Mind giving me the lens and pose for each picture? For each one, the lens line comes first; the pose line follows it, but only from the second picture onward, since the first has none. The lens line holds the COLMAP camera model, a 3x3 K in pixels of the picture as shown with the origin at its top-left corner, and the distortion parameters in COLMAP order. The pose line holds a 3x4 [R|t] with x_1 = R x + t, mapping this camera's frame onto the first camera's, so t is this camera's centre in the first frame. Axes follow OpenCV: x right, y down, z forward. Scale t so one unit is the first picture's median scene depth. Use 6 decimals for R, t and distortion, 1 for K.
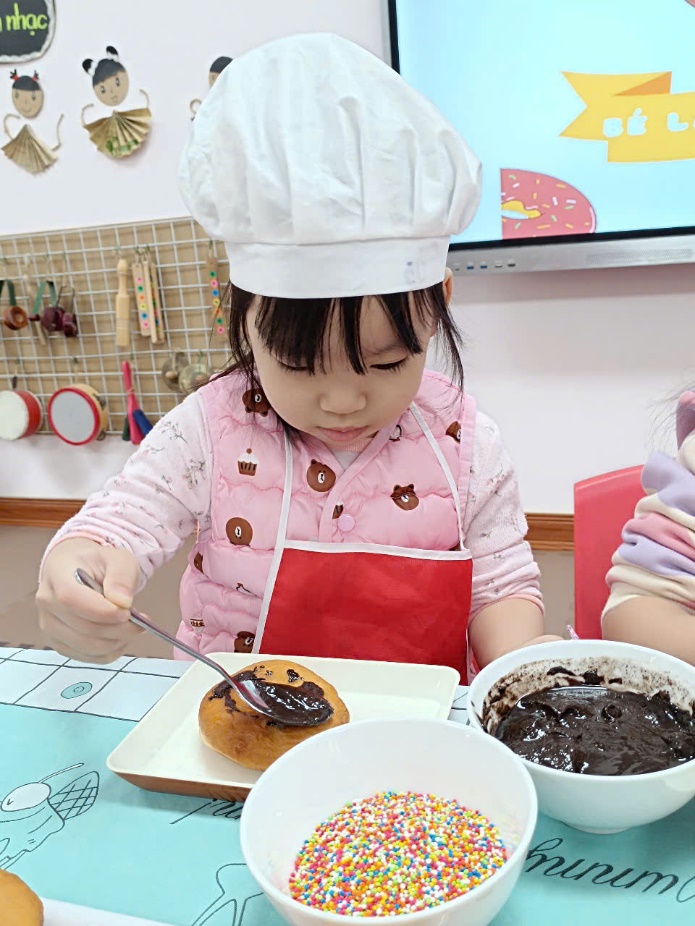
lens RADIAL K [[886.4, 0, 328.1], [0, 886.4, 455.8], [0, 0, 1]] dist [-0.003973, 0.022352]
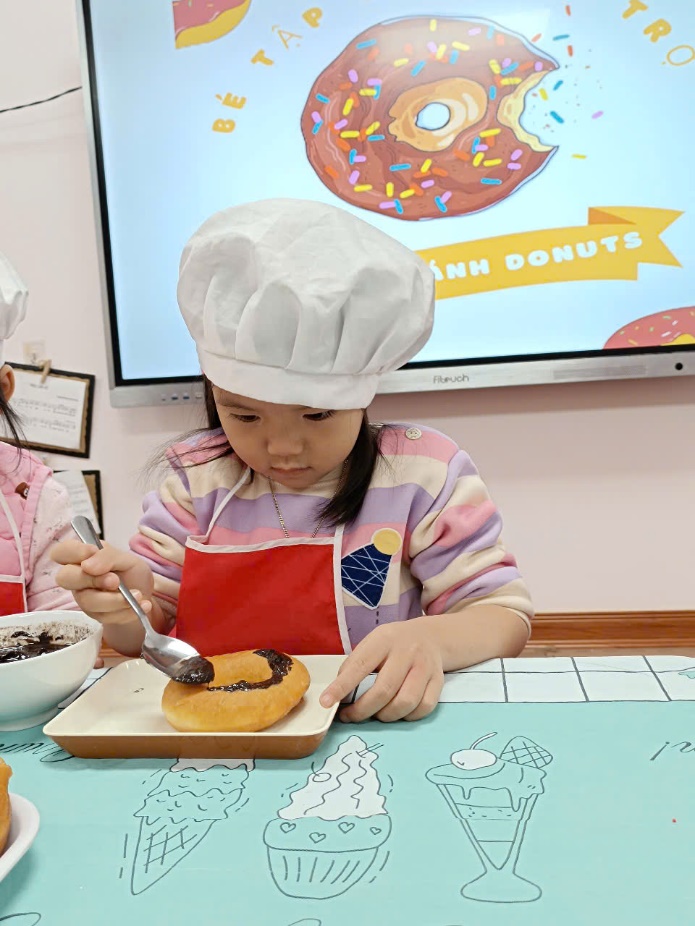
lens RADIAL K [[886.4, 0, 328.1], [0, 886.4, 455.8], [0, 0, 1]] dist [-0.003973, 0.022352]
pose [[0.978845, 0.003374, 0.204578, 0.442806], [0.032006, 0.985030, -0.169385, 0.217785], [-0.202087, 0.172350, 0.964083, -0.458574]]
